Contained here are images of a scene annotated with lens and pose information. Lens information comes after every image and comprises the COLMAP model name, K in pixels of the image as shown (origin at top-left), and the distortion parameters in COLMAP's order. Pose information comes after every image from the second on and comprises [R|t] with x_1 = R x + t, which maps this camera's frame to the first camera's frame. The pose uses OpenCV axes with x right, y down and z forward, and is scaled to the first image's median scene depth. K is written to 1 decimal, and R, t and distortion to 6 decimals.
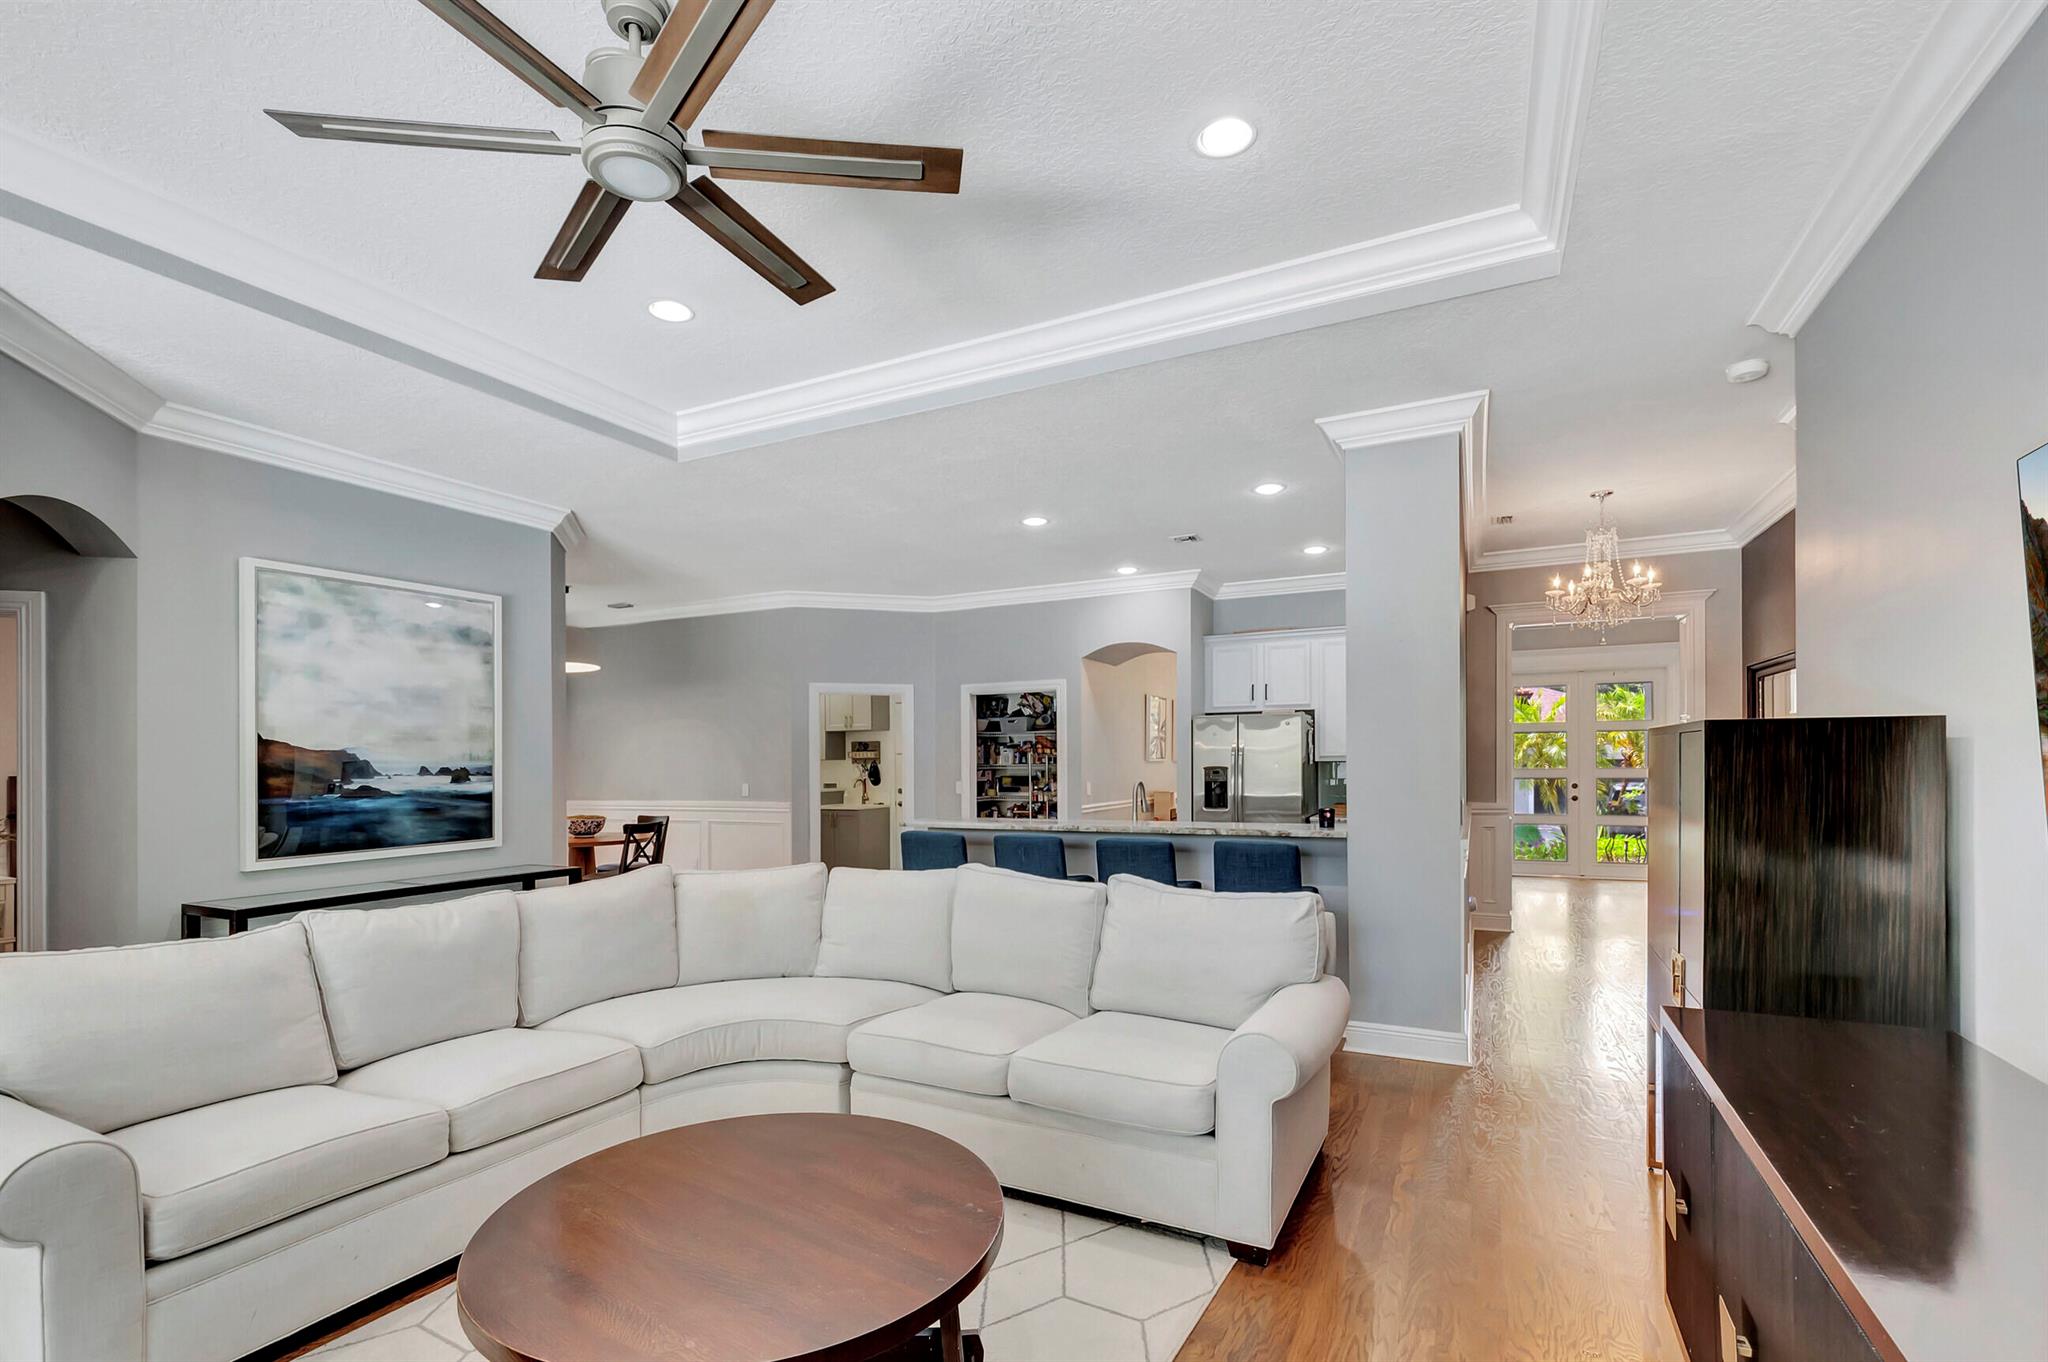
lens RADIAL K [[923.3, 0, 978.5], [0, 923.3, 764.3], [0, 0, 1]] dist [0.001029, 0.000233]
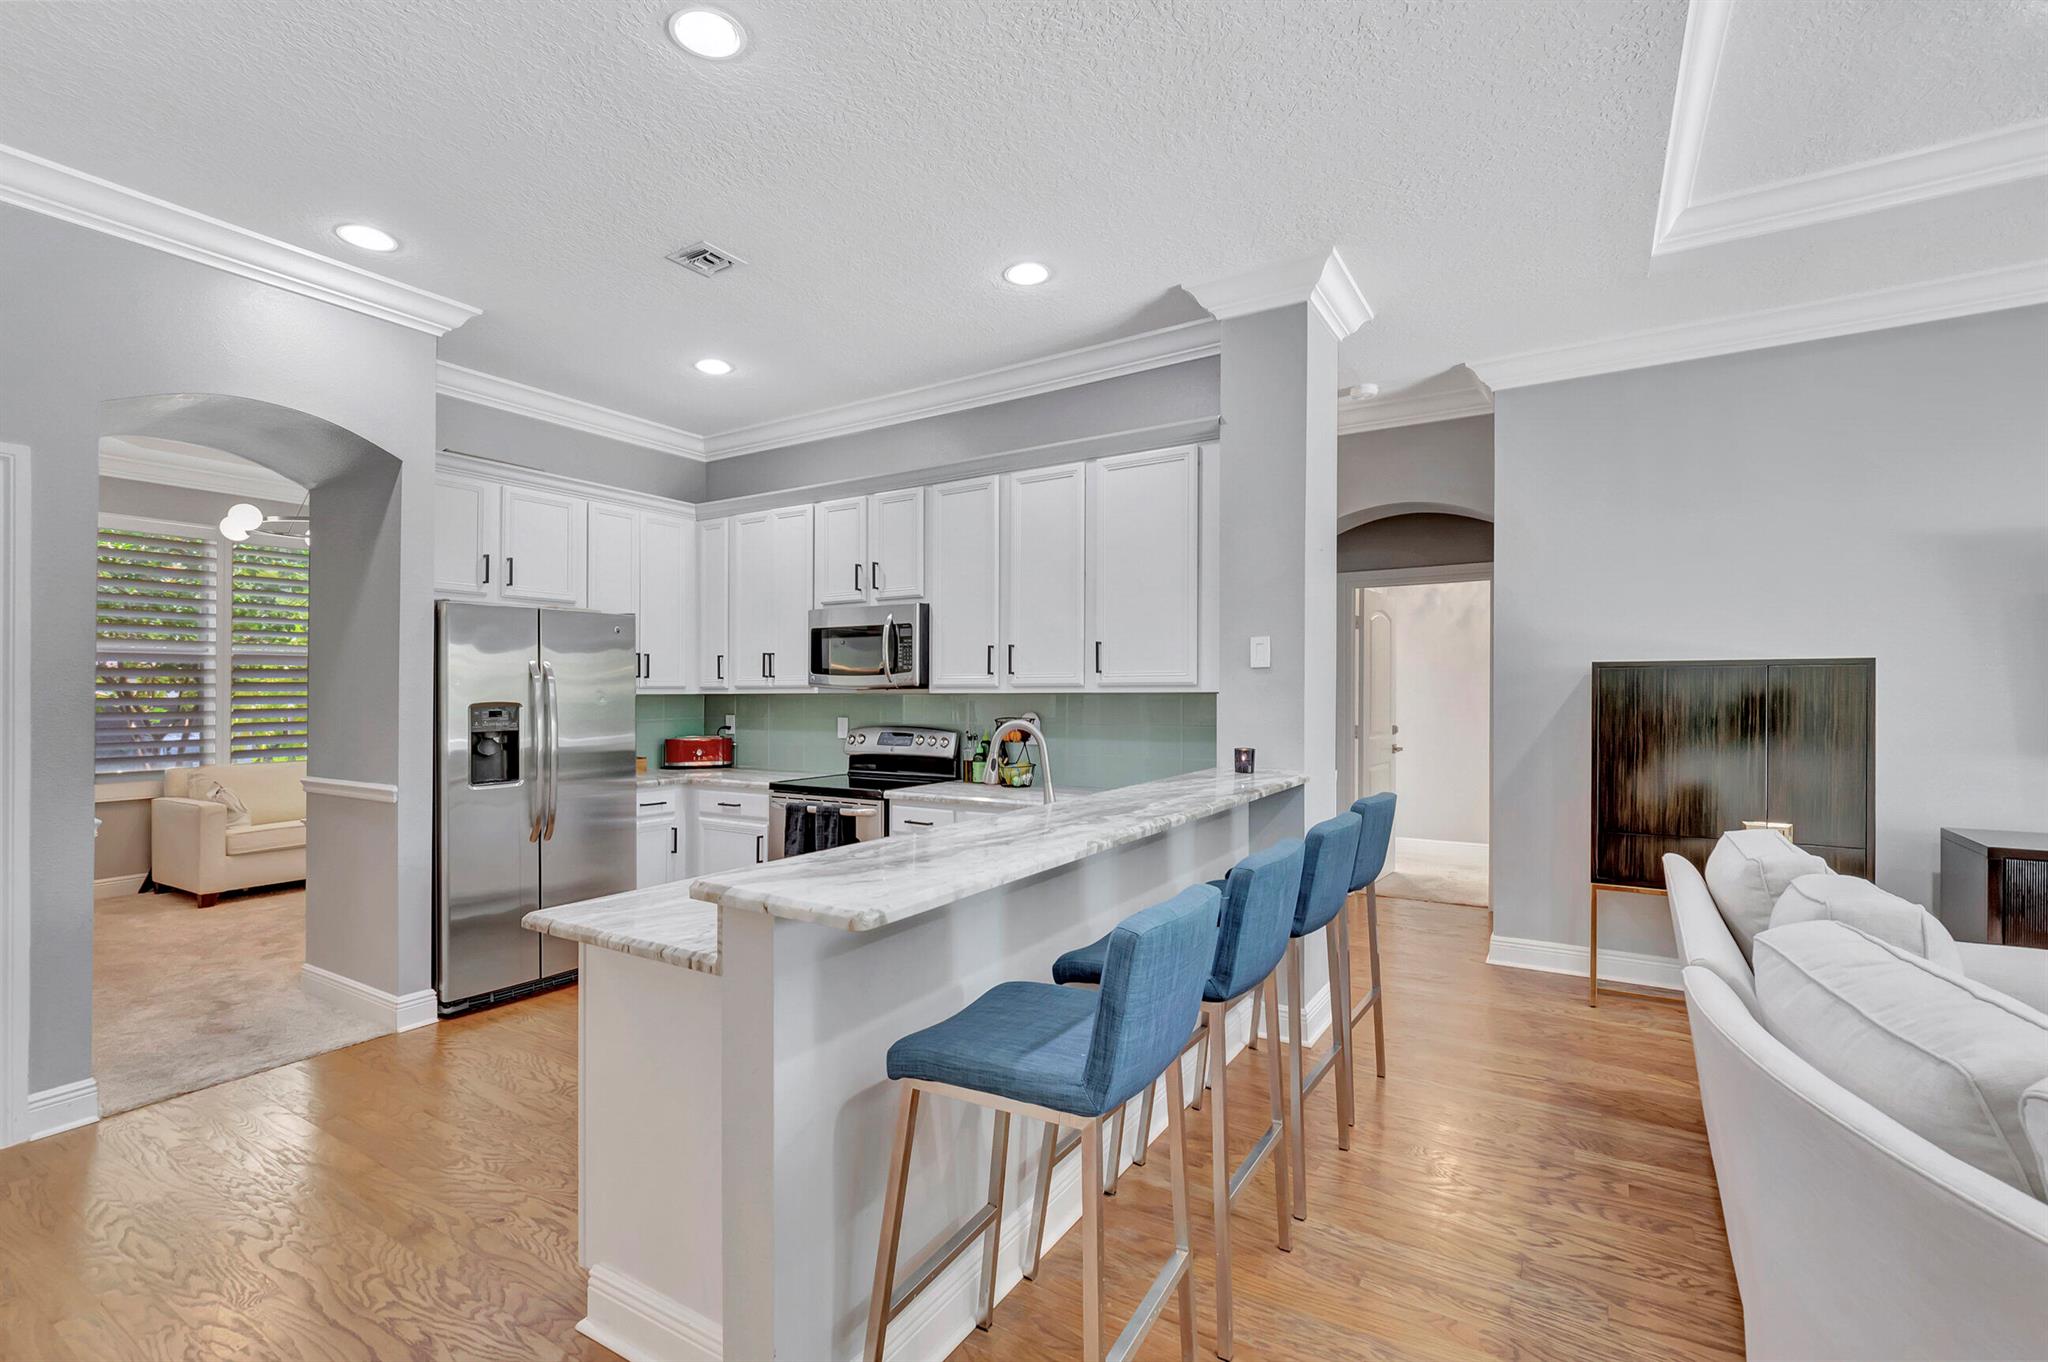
lens RADIAL K [[923.3, 0, 1020.1], [0, 923.3, 682.7], [0, 0, 1]] dist [0.001029, 0.000233]
pose [[0.078578, 0.017542, 0.996754, -0.352720], [0.011281, 0.999766, -0.018484, 0.005558], [-0.996844, 0.012697, 0.078361, 0.981113]]
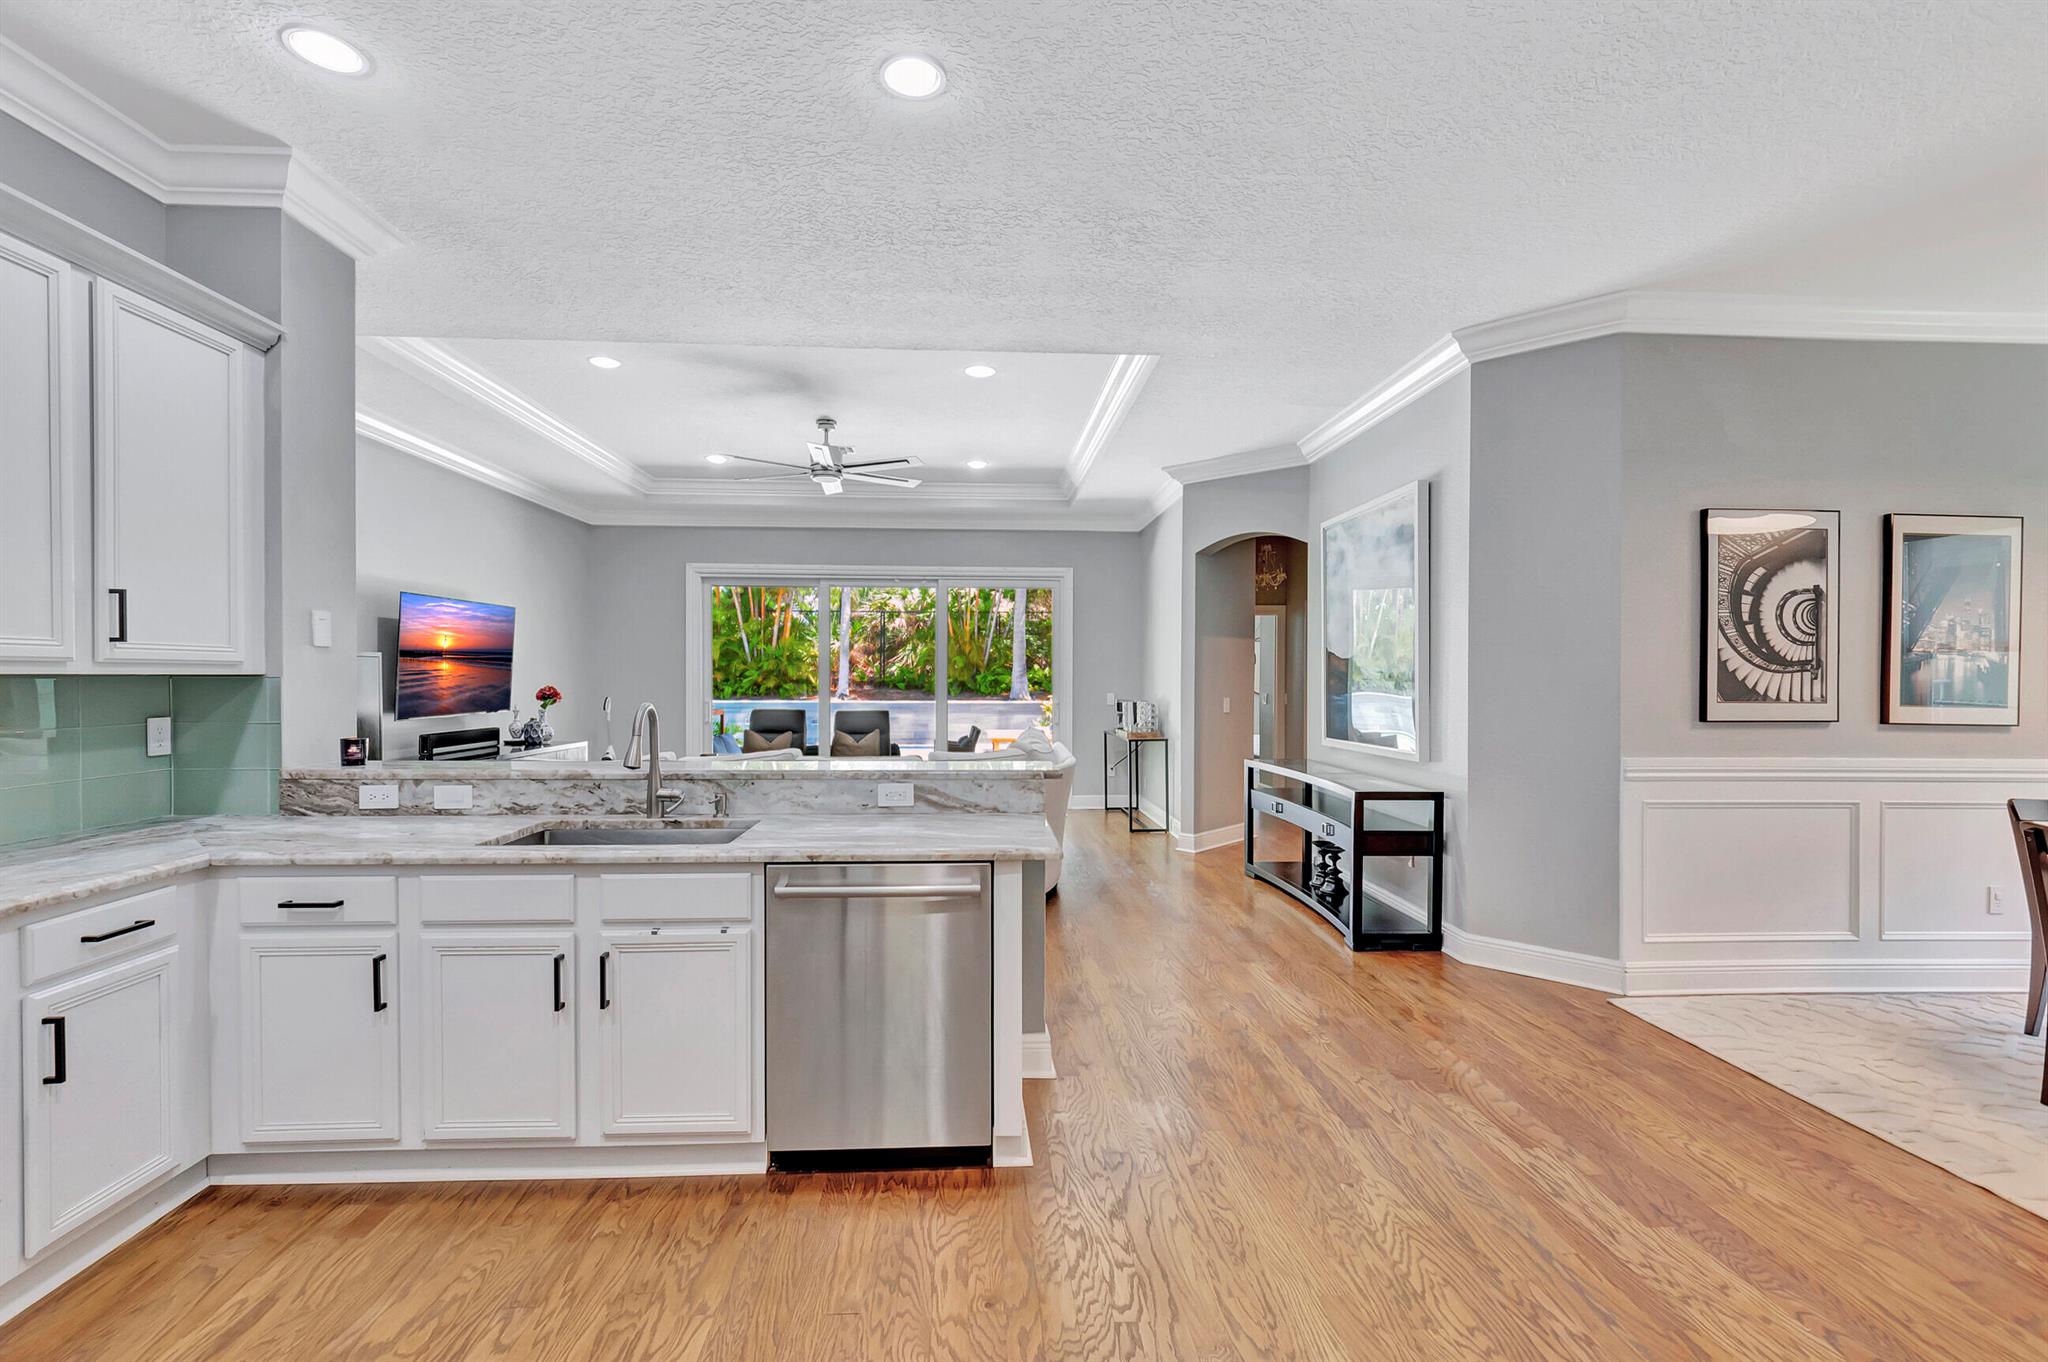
lens RADIAL K [[923.3, 0, 1026.2], [0, 923.3, 686.7], [0, 0, 1]] dist [0.001029, 0.000233]
pose [[-0.850419, 0.012655, -0.525954, 0.287904], [0.000954, 0.999746, 0.022512, -0.003426], [0.526105, 0.018643, -0.850215, 1.620054]]
